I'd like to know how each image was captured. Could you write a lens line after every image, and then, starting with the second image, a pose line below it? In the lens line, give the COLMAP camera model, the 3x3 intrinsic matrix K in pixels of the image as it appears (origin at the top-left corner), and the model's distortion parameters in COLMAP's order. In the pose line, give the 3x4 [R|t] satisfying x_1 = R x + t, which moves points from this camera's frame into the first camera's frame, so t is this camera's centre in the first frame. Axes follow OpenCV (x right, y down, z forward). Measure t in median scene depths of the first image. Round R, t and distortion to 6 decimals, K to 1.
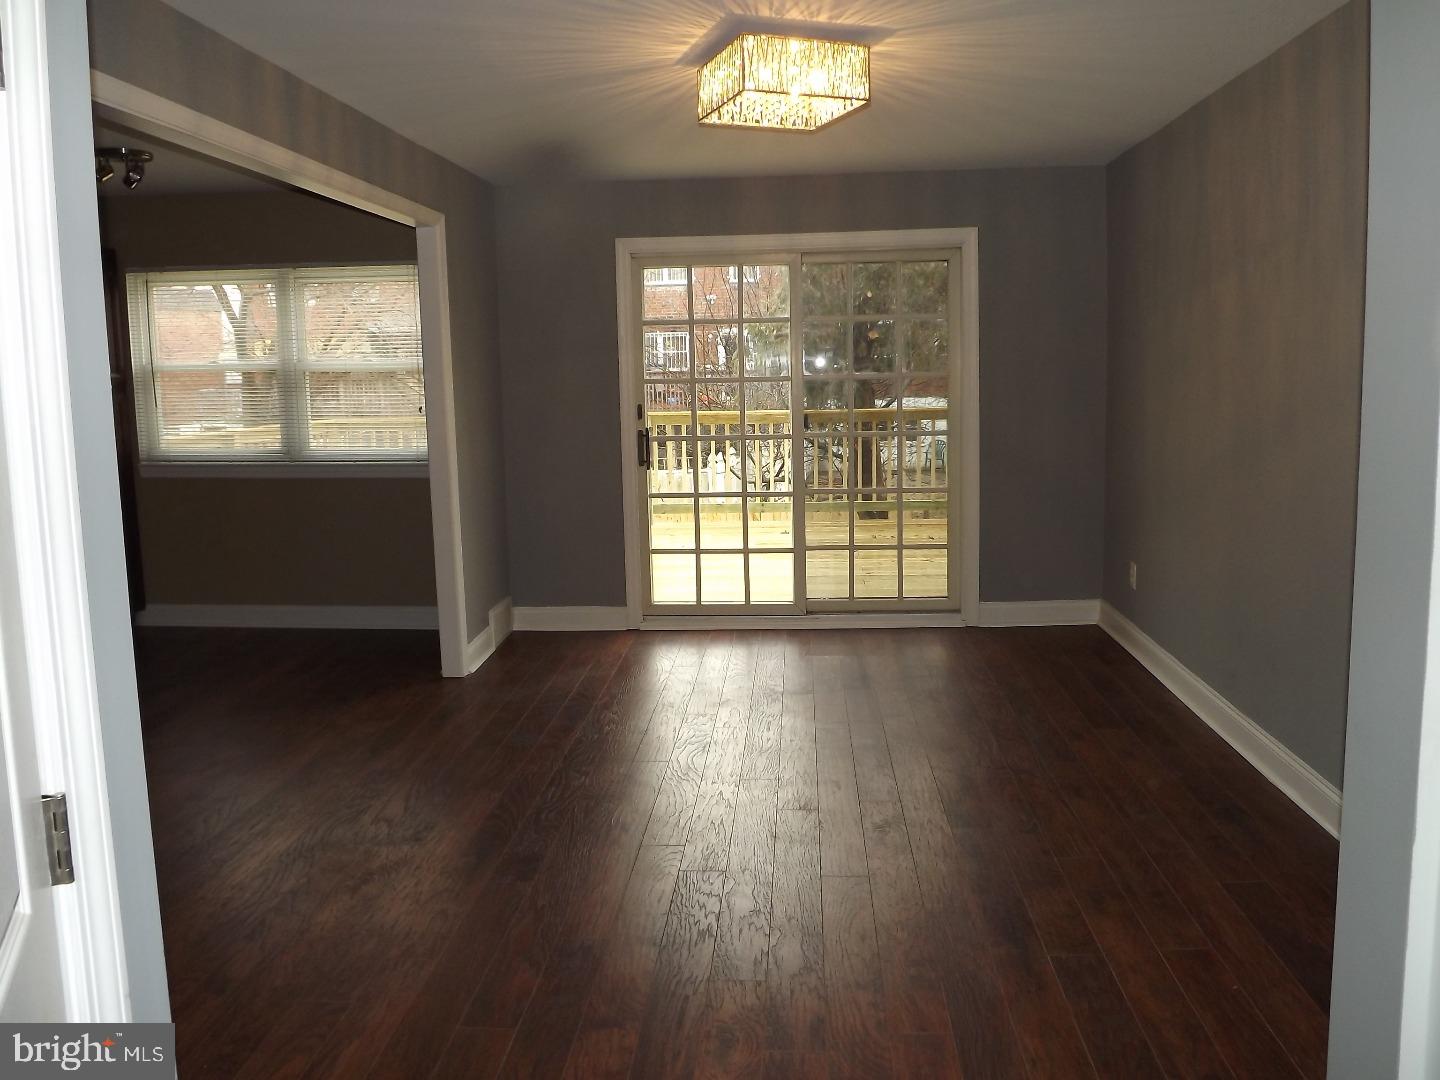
lens RADIAL K [[1024.7, 0, 723.3], [0, 1024.7, 529.3], [0, 0, 1]] dist [-0.073262, 0.019321]
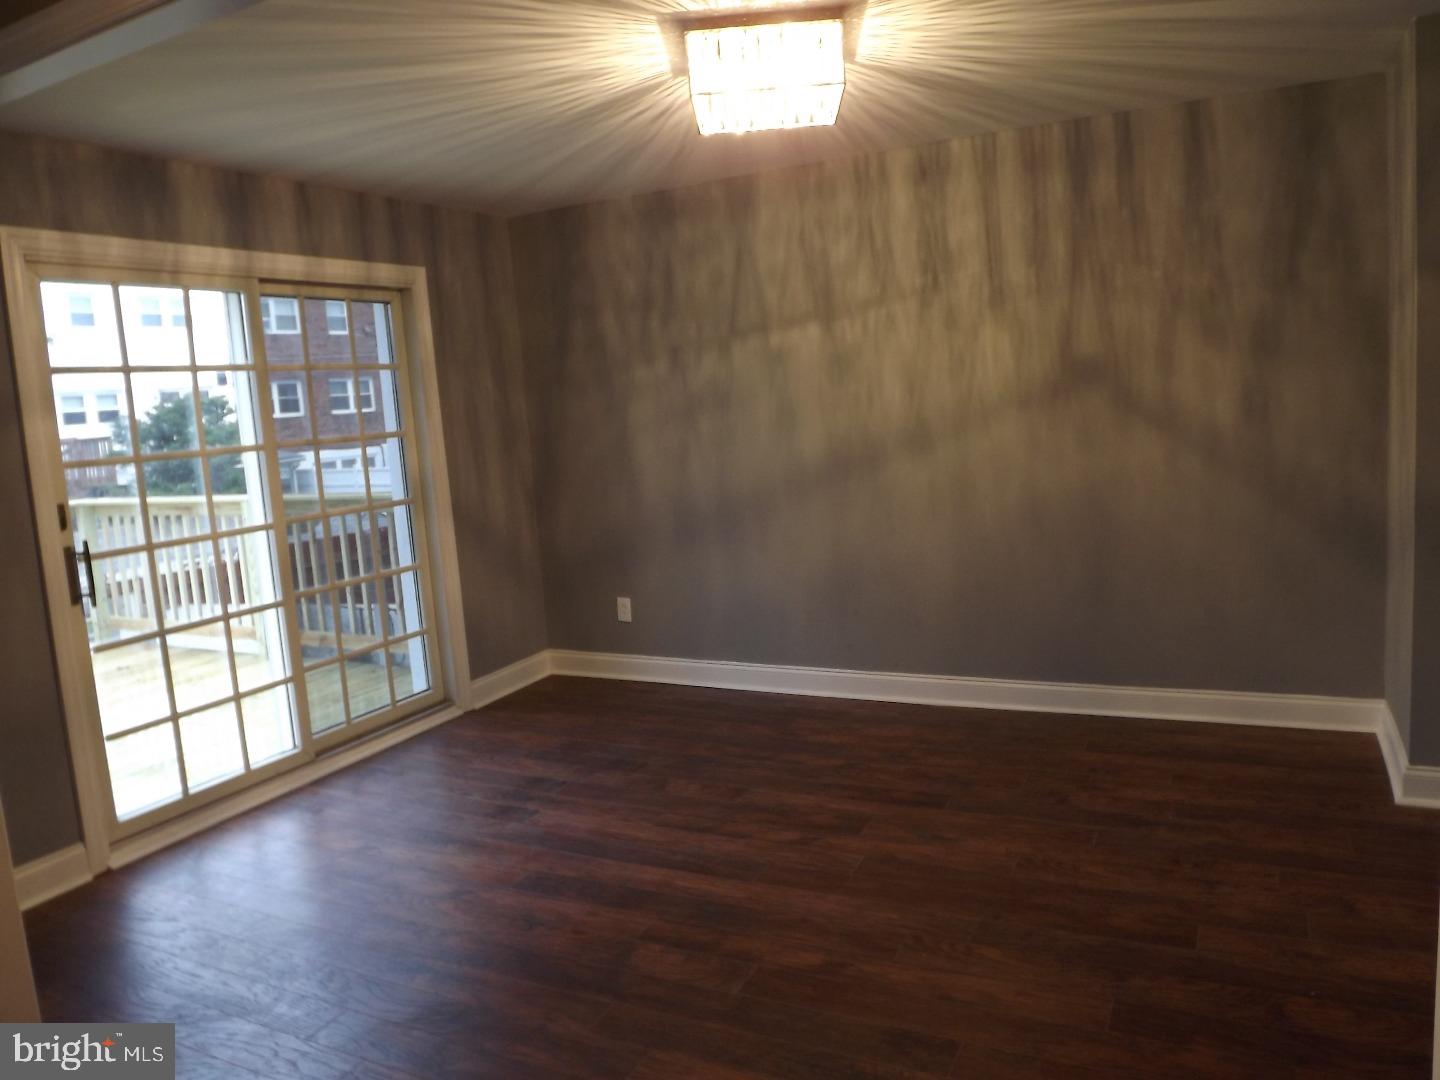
lens RADIAL K [[1024.7, 0, 723.3], [0, 1024.7, 529.3], [0, 0, 1]] dist [-0.073262, 0.019321]
pose [[0.397423, -0.121698, 0.909530, -0.454827], [0.206988, 0.977511, 0.040350, -0.048827], [-0.893986, 0.172226, 0.413676, 0.403409]]
